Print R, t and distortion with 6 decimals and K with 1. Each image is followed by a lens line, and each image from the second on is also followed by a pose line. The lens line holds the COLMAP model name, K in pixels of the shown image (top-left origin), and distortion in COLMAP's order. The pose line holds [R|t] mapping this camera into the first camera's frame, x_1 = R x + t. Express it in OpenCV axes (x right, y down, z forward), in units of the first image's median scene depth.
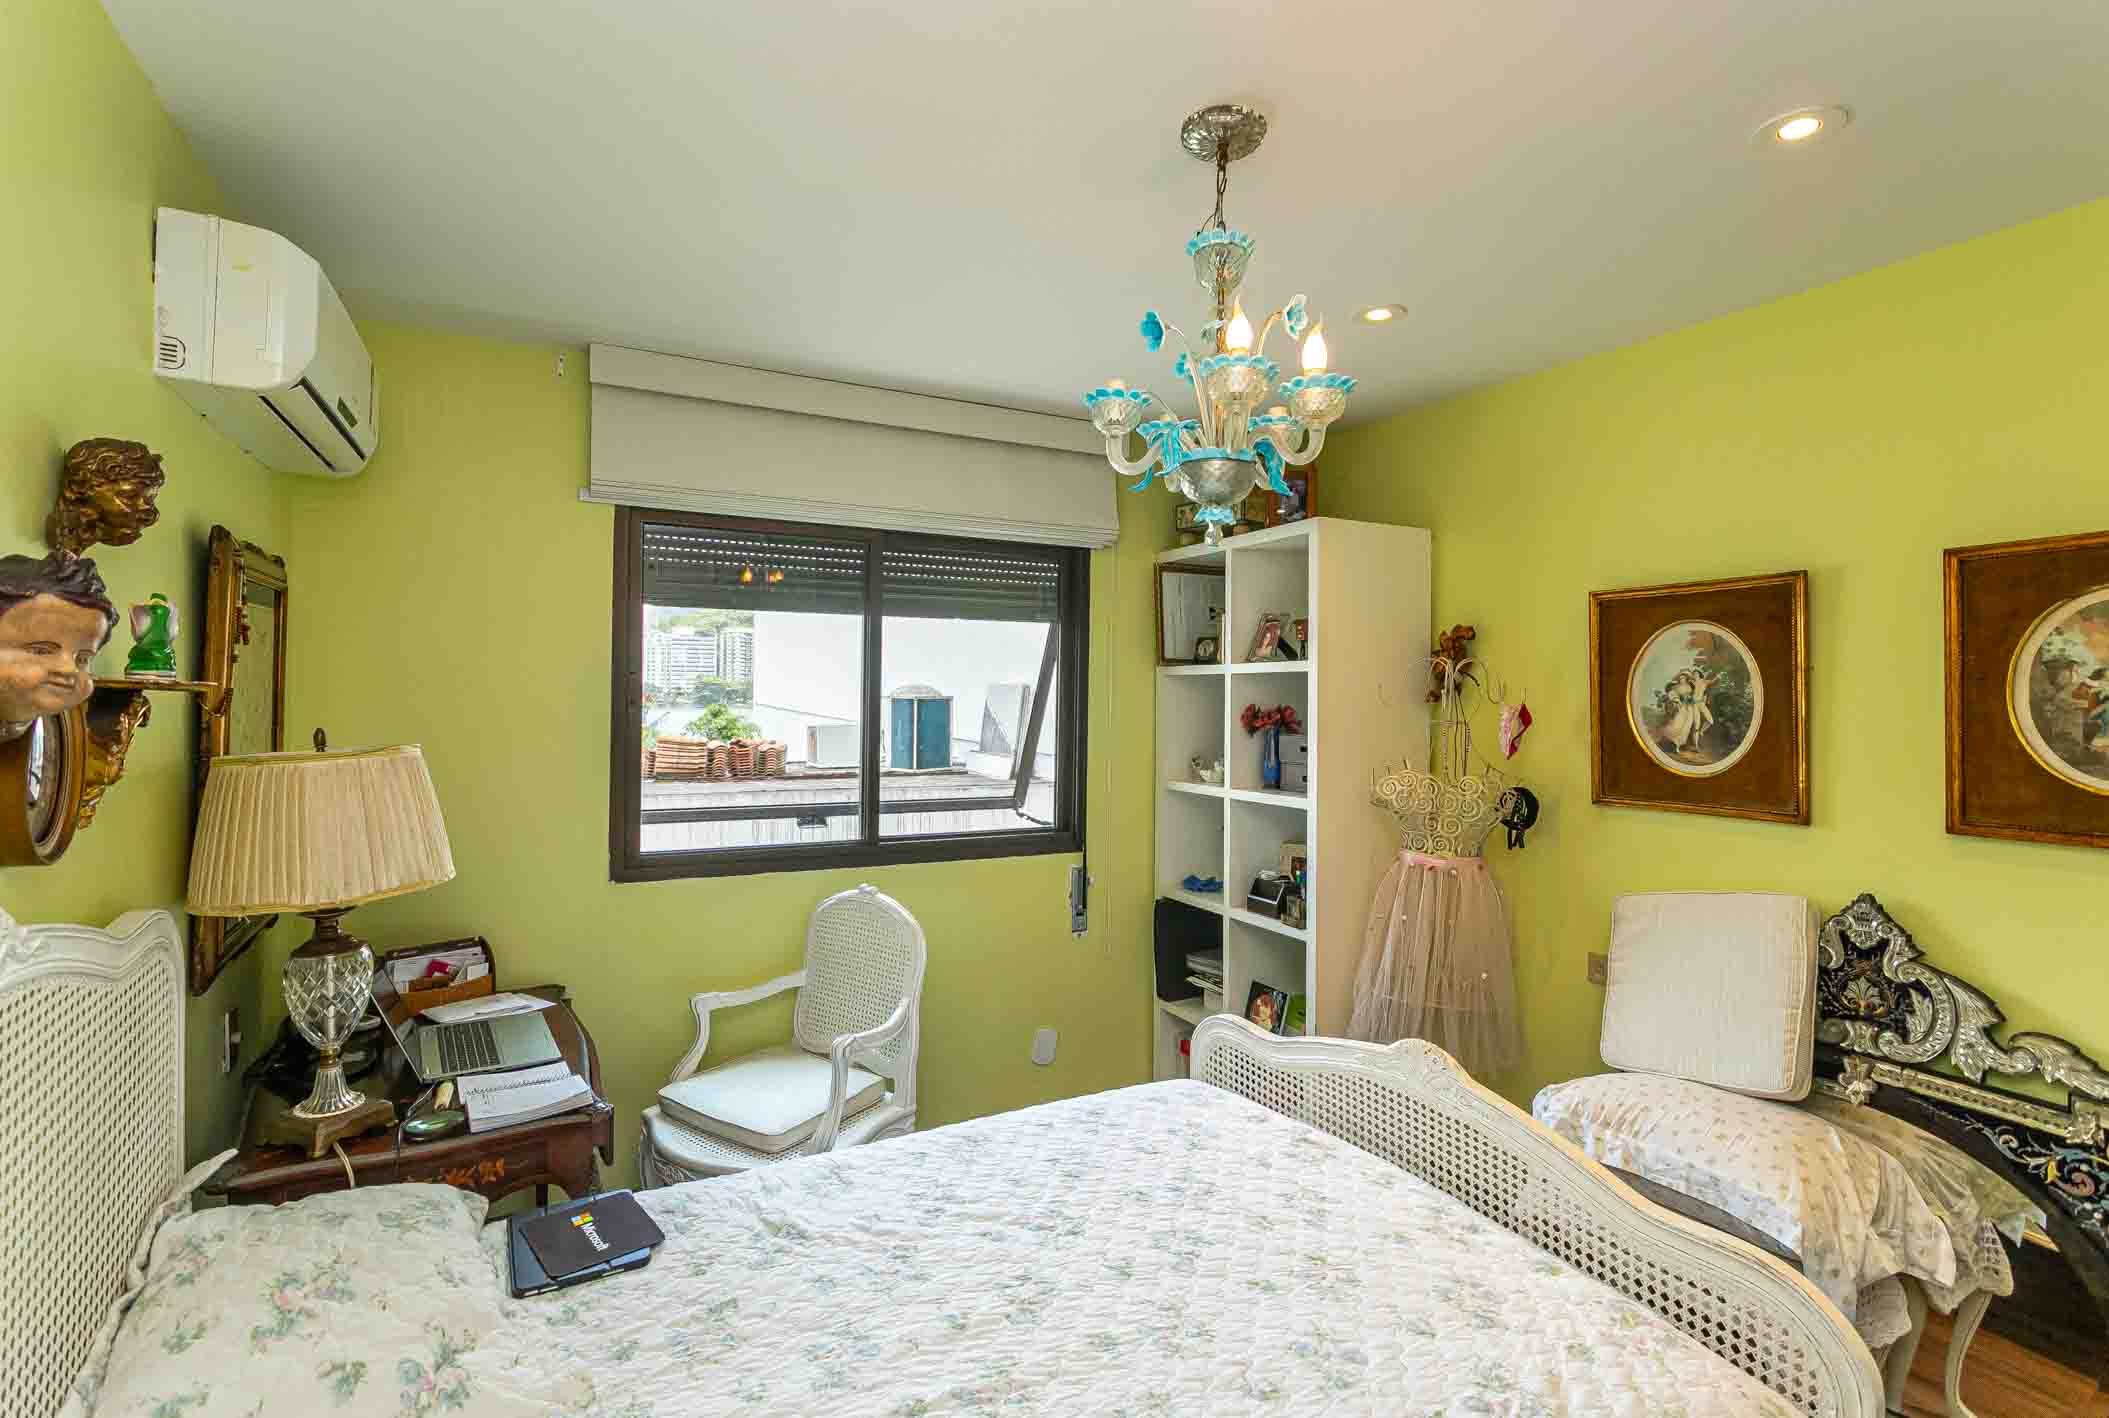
lens RADIAL K [[1019.1, 0, 1065.2], [0, 1019.1, 698.0], [0, 0, 1]] dist [0.002310, 0.000469]
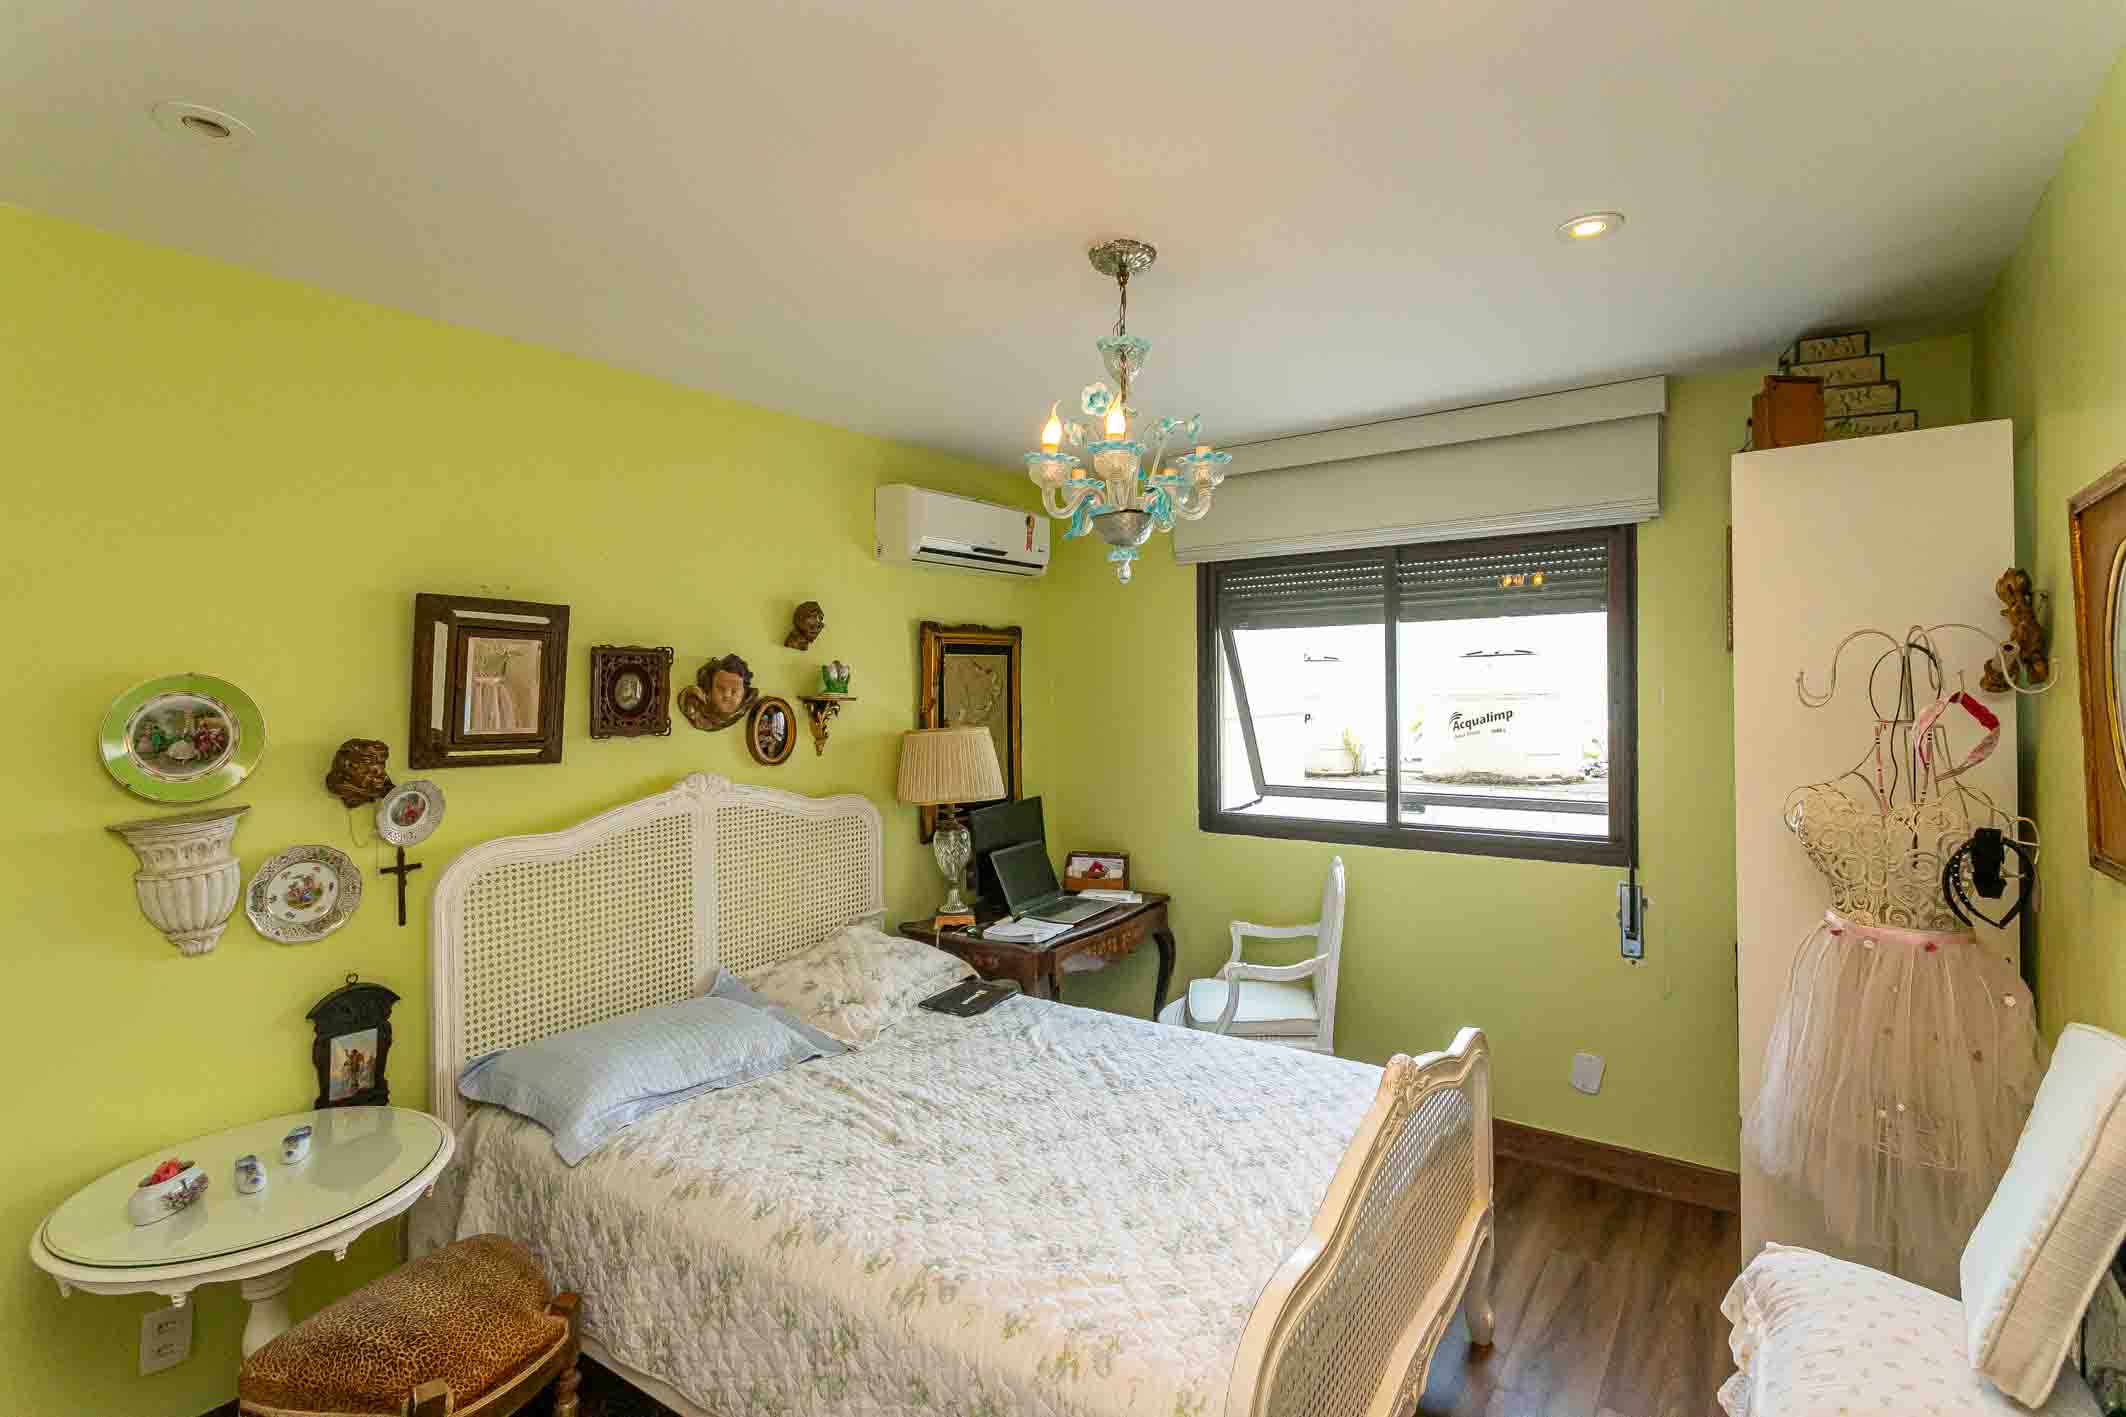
lens RADIAL K [[1010.0, 0, 1060.4], [0, 1010.0, 701.2], [0, 0, 1]] dist [0.002481, 0.000449]
pose [[0.437619, -0.009110, -0.899114, 1.114835], [0.011706, 0.999922, -0.004434, 0.008155], [0.899084, -0.008585, 0.437691, 0.329246]]
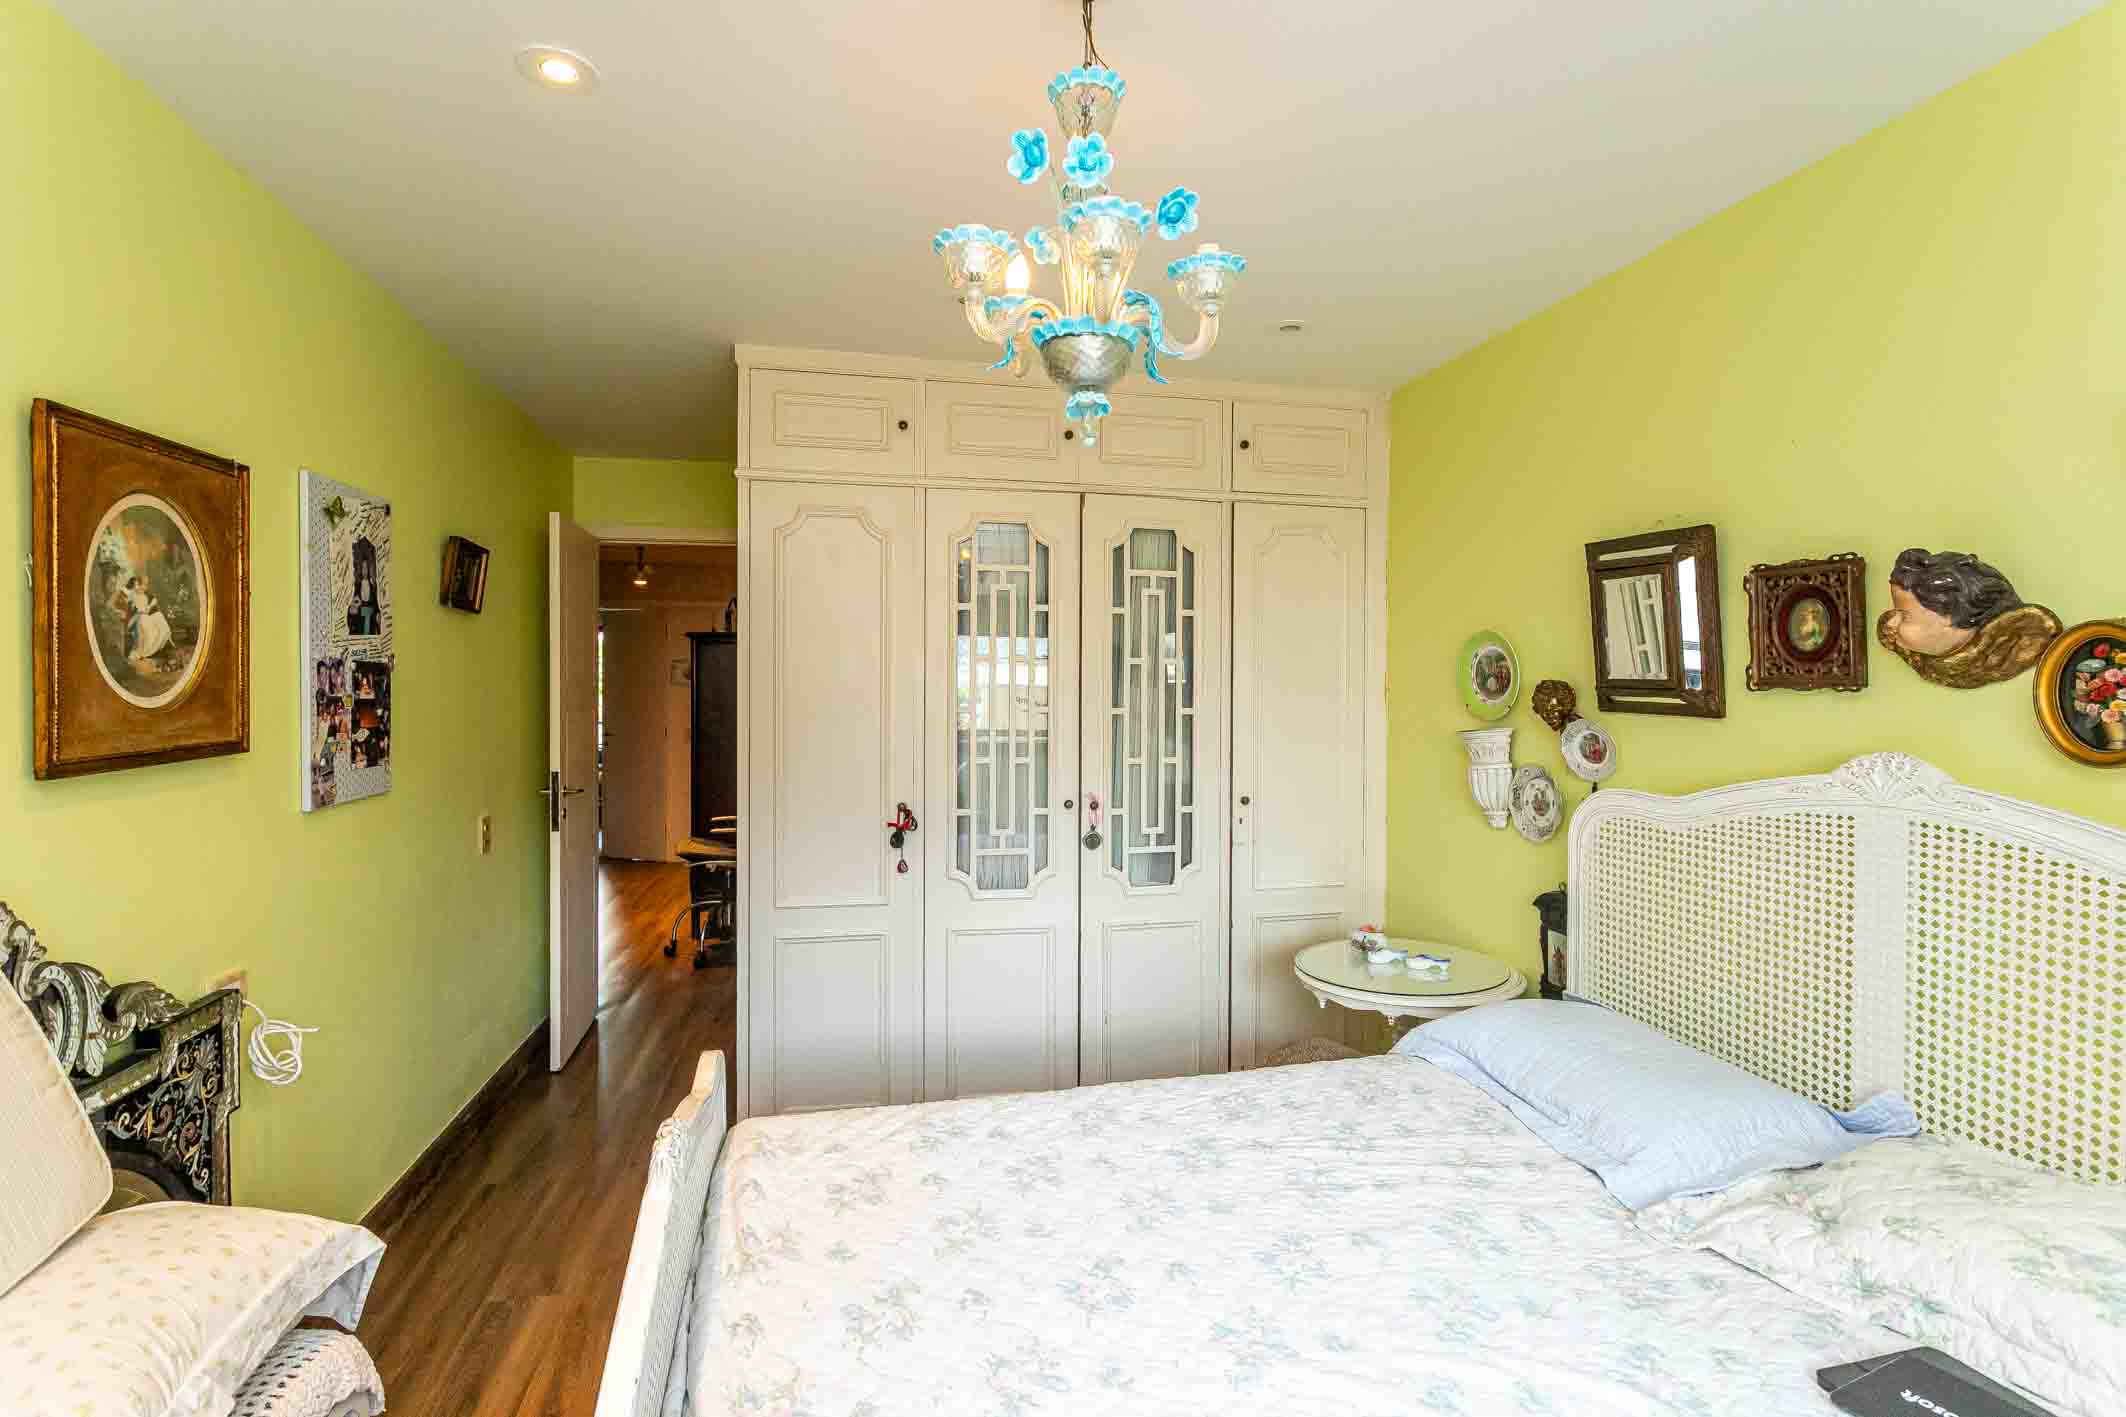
lens RADIAL K [[1002.6, 0, 1057.5], [0, 1002.6, 687.1], [0, 0, 1]] dist [0.004857, 0.000685]
pose [[-0.960711, -0.019811, 0.276842, -0.064970], [-0.017992, 0.999797, 0.009108, 0.047962], [-0.276966, 0.003769, -0.960872, 1.634325]]
